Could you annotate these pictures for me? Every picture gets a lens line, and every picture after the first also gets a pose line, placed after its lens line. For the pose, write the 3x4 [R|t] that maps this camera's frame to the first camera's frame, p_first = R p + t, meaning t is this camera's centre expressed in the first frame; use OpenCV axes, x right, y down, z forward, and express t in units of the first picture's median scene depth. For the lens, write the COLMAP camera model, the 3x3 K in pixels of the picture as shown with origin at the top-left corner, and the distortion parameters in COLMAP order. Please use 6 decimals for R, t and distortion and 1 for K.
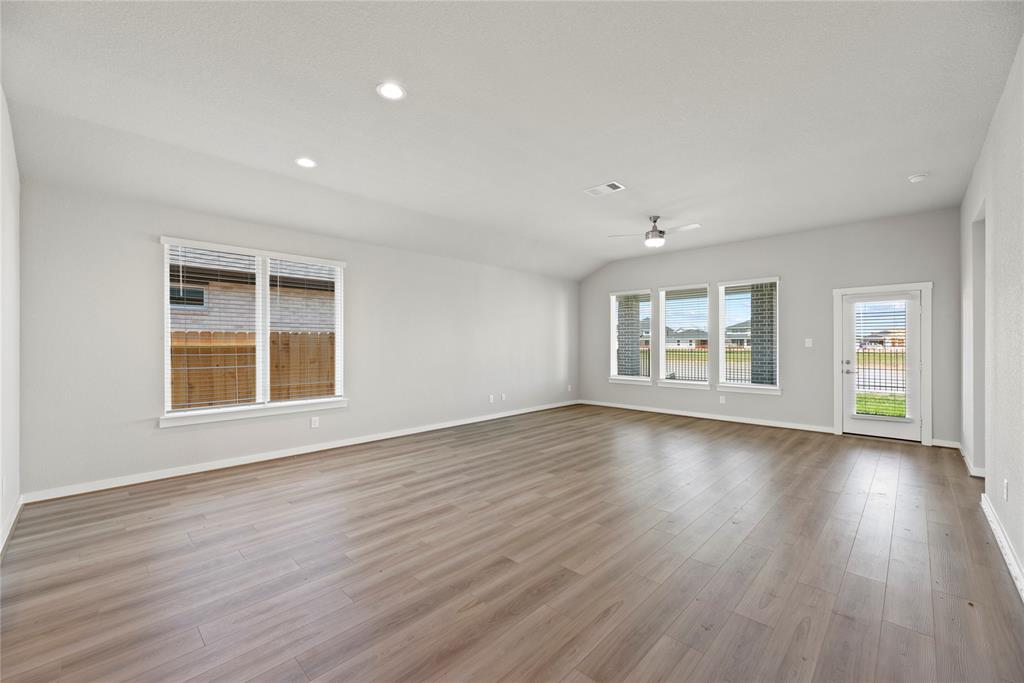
lens RADIAL K [[414.1, 0, 513.4], [0, 414.1, 340.7], [0, 0, 1]] dist [0.001401, -0.001755]
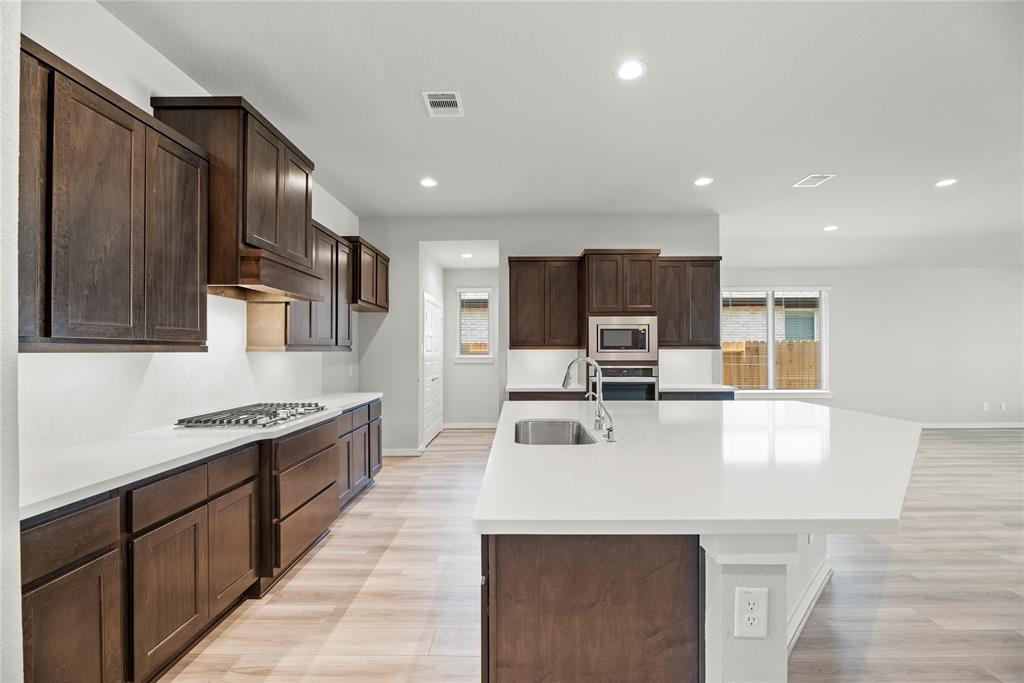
lens RADIAL K [[414.1, 0, 511.4], [0, 414.1, 346.1], [0, 0, 1]] dist [0.001401, -0.001755]
pose [[0.688583, -0.006635, -0.725127, -0.166786], [0.005832, 0.999976, -0.003611, -0.005130], [0.725134, -0.001743, 0.688606, -0.672829]]
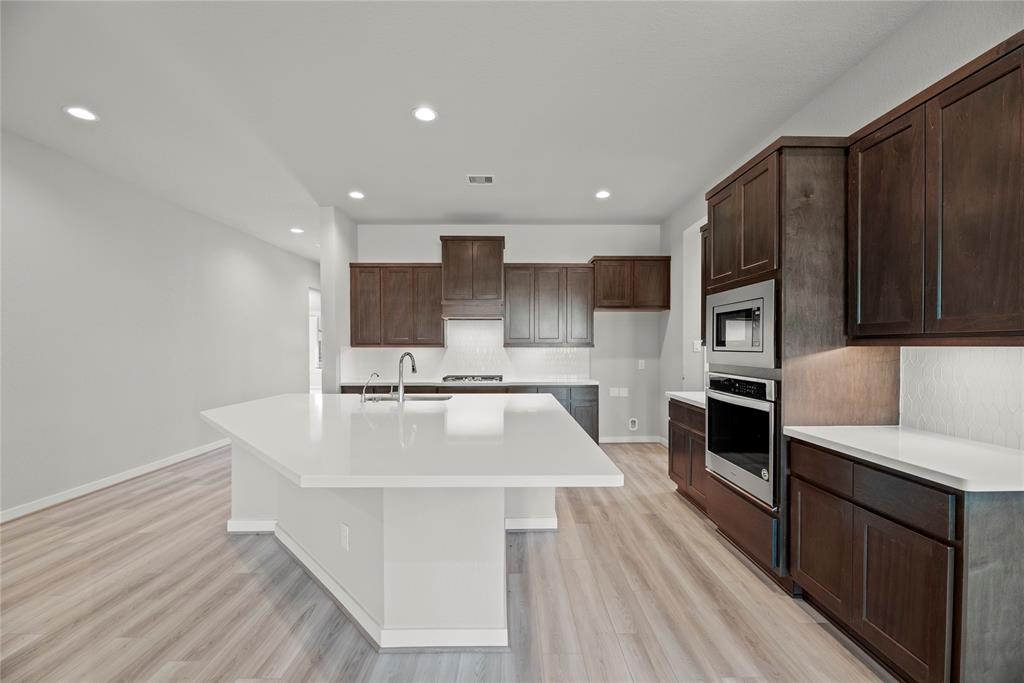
lens RADIAL K [[414.1, 0, 516.0], [0, 414.1, 351.5], [0, 0, 1]] dist [0.001401, -0.001755]
pose [[-0.708869, 0.010621, -0.705260, -0.094256], [0.006538, 0.999943, 0.008487, 0.000919], [0.705310, 0.001405, -0.708898, 0.313273]]
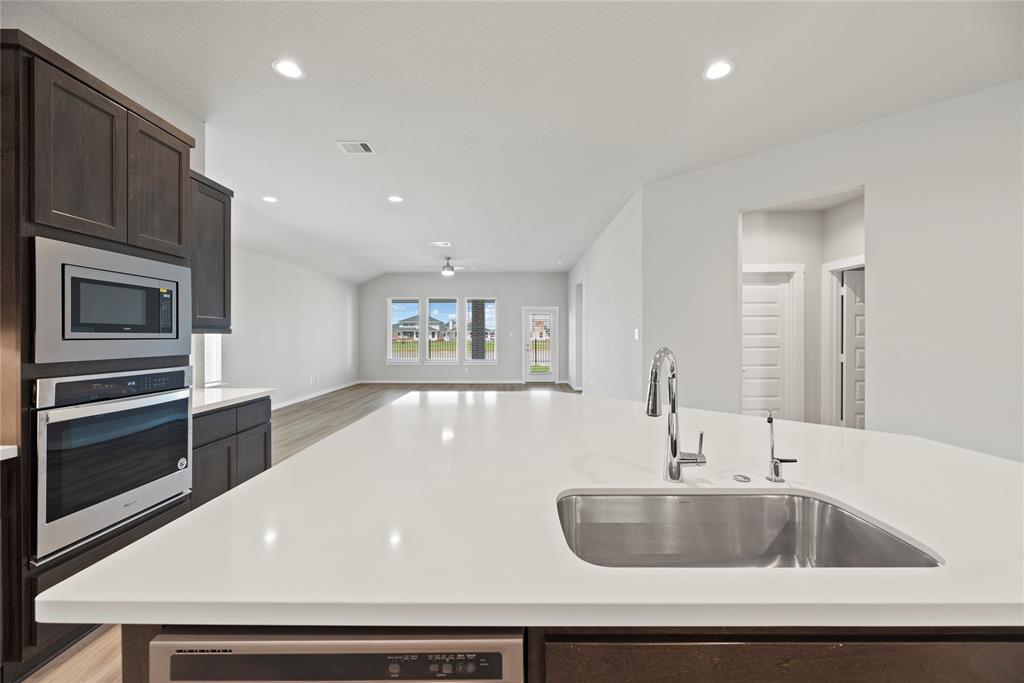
lens RADIAL K [[414.1, 0, 511.4], [0, 414.1, 335.8], [0, 0, 1]] dist [0.001401, -0.001755]
pose [[0.726085, -0.000703, 0.687605, -0.667497], [-0.003671, 0.999981, 0.004900, 0.000453], [-0.687595, -0.006082, 0.726069, -0.395588]]
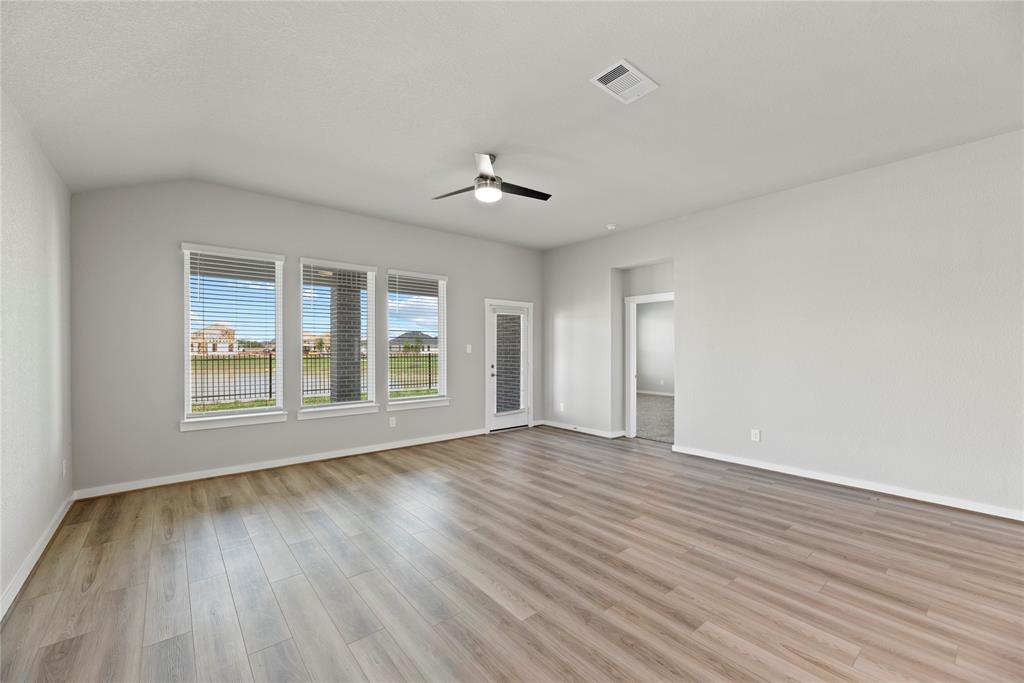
lens RADIAL K [[414.1, 0, 506.1], [0, 414.1, 362.7], [0, 0, 1]] dist [0.001401, -0.001755]
pose [[0.121615, -0.032240, 0.992054, -0.337365], [-0.006827, 0.999422, 0.033317, 0.006189], [-0.992554, -0.010825, 0.121325, 1.000105]]
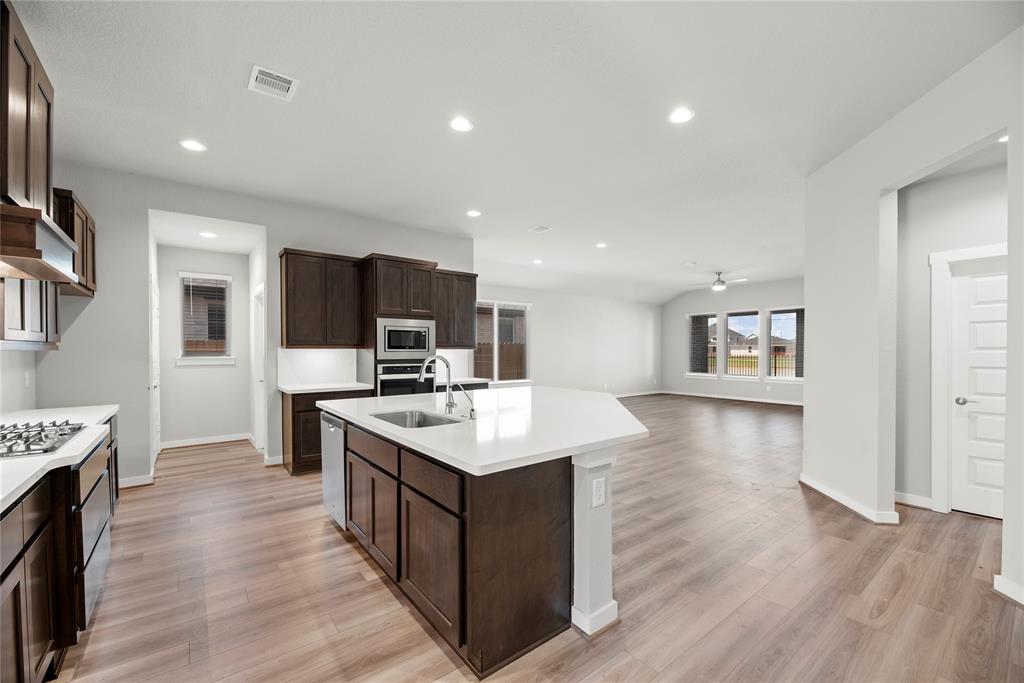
lens RADIAL K [[414.1, 0, 510.4], [0, 414.1, 351.7], [0, 0, 1]] dist [0.001401, -0.001755]
pose [[0.989437, 0.000377, -0.144963, -0.264252], [0.001095, 0.999949, 0.010074, -0.002725], [0.144959, -0.010126, 0.989386, -0.830586]]
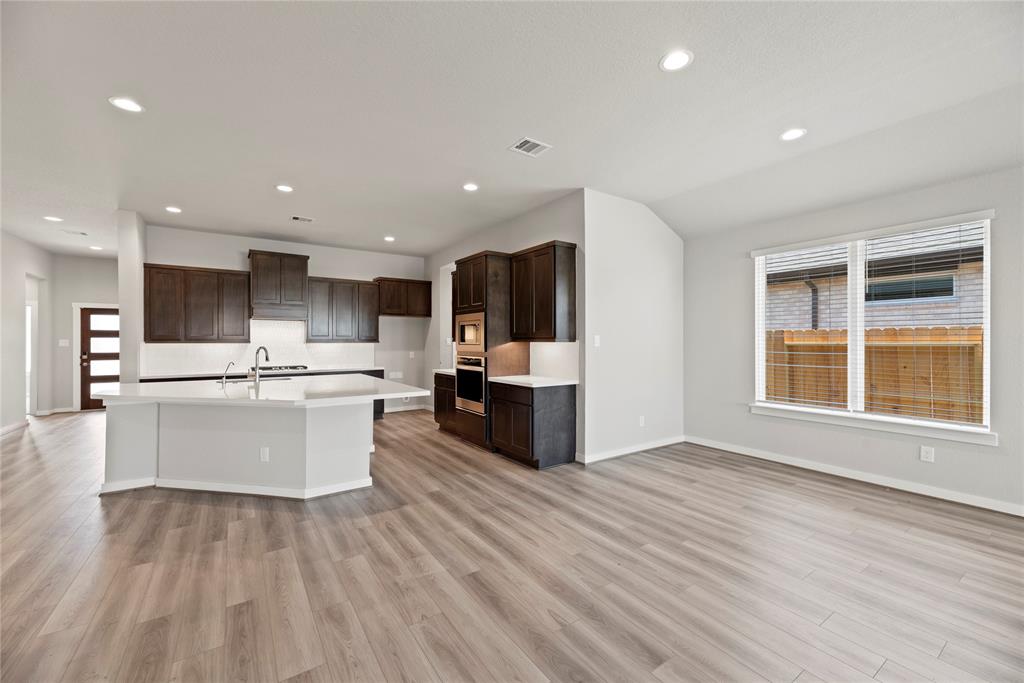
lens RADIAL K [[414.1, 0, 515.4], [0, 414.1, 338.5], [0, 0, 1]] dist [0.001401, -0.001755]
pose [[-0.198318, -0.004710, -0.980126, 0.363216], [0.008095, 0.999946, -0.006443, -0.000926], [0.980104, -0.009212, -0.198270, 0.466322]]
